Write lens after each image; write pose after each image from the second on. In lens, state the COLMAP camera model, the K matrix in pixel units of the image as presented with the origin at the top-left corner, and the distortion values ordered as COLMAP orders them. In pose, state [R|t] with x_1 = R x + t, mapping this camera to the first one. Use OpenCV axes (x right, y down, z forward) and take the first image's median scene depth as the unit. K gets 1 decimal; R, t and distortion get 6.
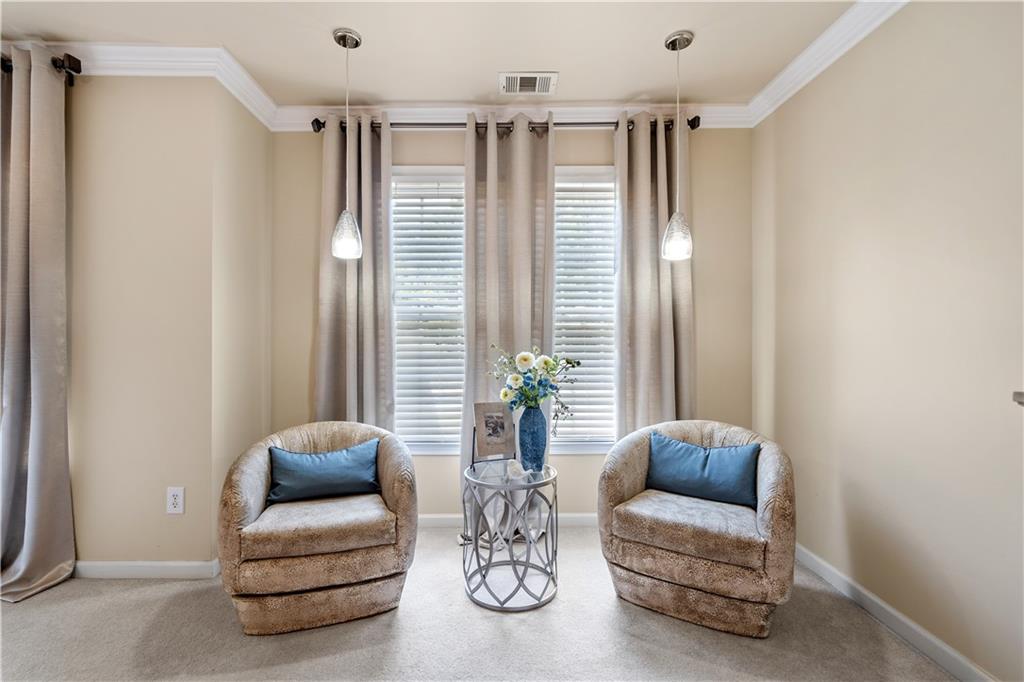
lens RADIAL K [[467.3, 0, 505.8], [0, 467.3, 342.9], [0, 0, 1]] dist [0.000311, -0.000008]
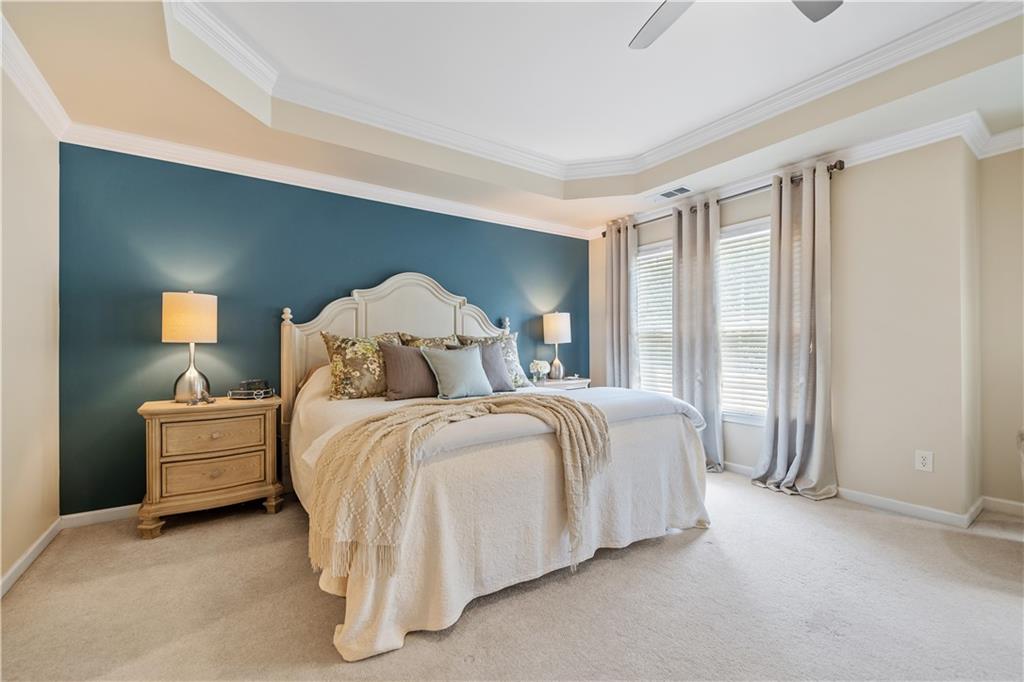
lens RADIAL K [[427.1, 0, 508.0], [0, 427.1, 345.4], [0, 0, 1]] dist [0.000888, 0.000116]
pose [[0.555162, -0.008109, -0.831703, -0.364762], [0.001300, 0.999960, -0.008882, 0.014604], [0.831741, 0.003850, 0.555150, -0.715065]]
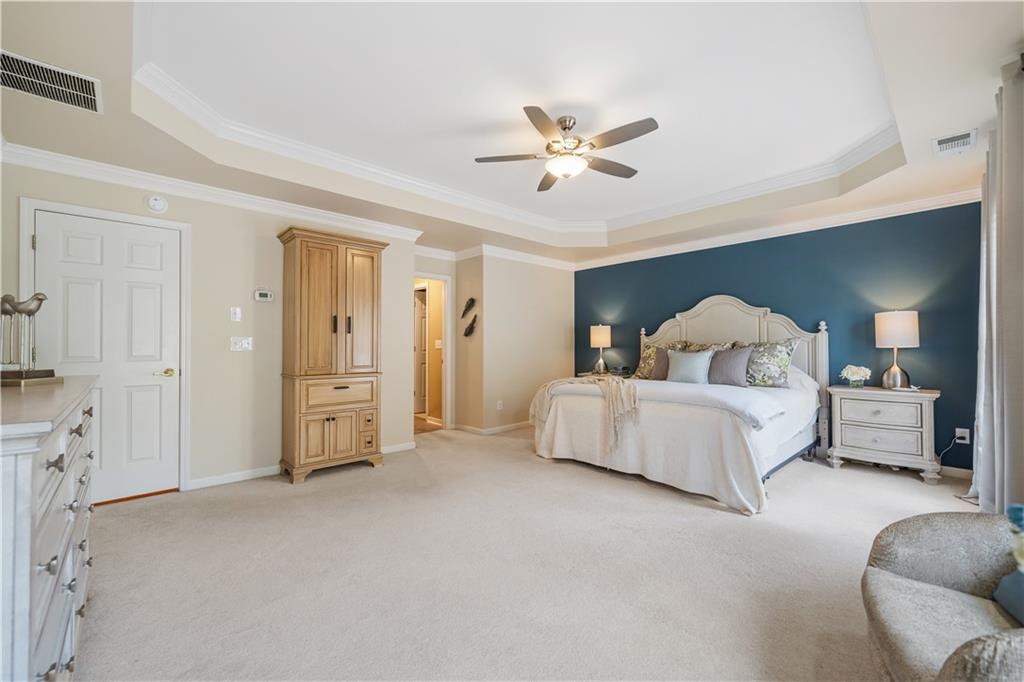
lens RADIAL K [[415.2, 0, 508.6], [0, 415.2, 341.5], [0, 0, 1]] dist [0.000729, -0.000125]
pose [[-0.742831, -0.008540, -0.669424, 0.403539], [-0.003074, 0.999952, -0.009346, -0.018347], [0.669472, -0.004884, -0.742821, 0.924815]]
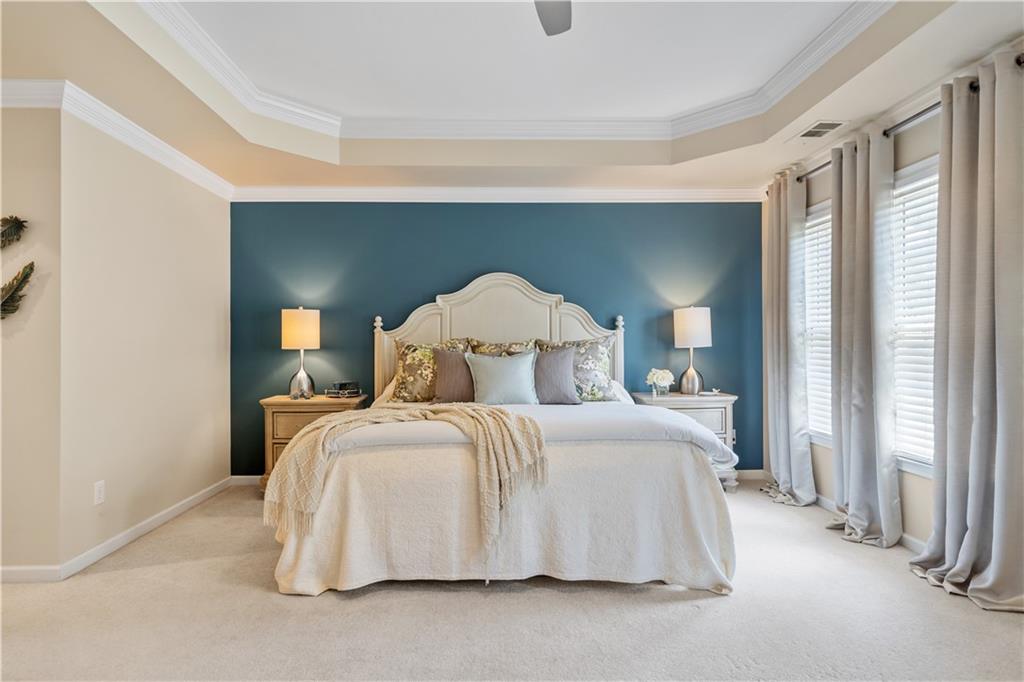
lens RADIAL K [[574.8, 0, 502.7], [0, 574.8, 342.2], [0, 0, 1]] dist [0.004497, 0.001576]
pose [[0.017937, -0.008764, -0.999801, 0.188553], [-0.001124, 0.999961, -0.008786, -0.014675], [0.999838, 0.001281, 0.017926, -0.069861]]
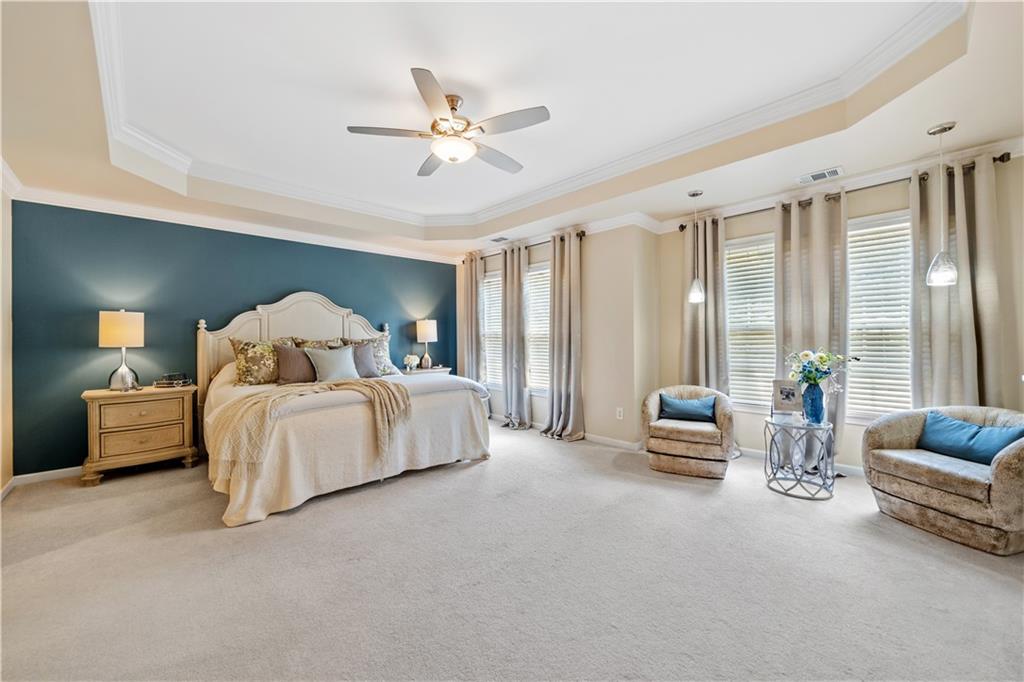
lens RADIAL K [[390.3, 0, 509.1], [0, 390.3, 337.0], [0, 0, 1]] dist [-0.000751, 0.000197]
pose [[0.683046, -0.010027, -0.730307, 0.332744], [0.006474, 0.999950, -0.007674, -0.025962], [0.730347, 0.000513, 0.683076, -0.729643]]
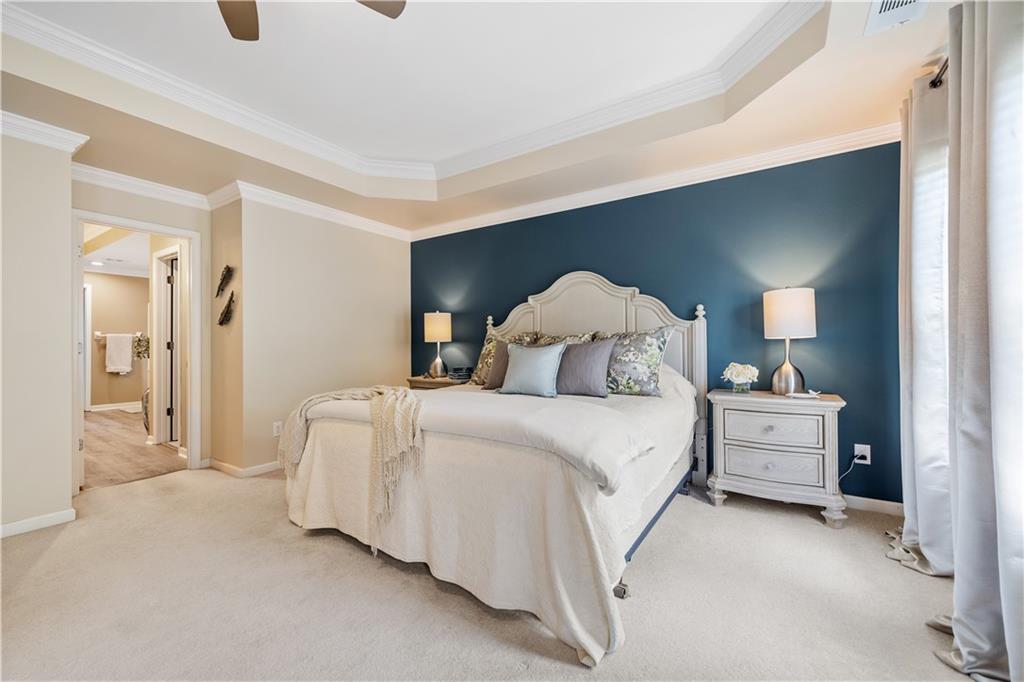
lens RADIAL K [[413.1, 0, 506.1], [0, 413.1, 342.0], [0, 0, 1]] dist [0.000013, -0.000023]
pose [[-0.566255, -0.002895, -0.824225, -0.439378], [0.000435, 0.999993, -0.003811, 0.001834], [0.824230, -0.002517, -0.566249, 0.716069]]
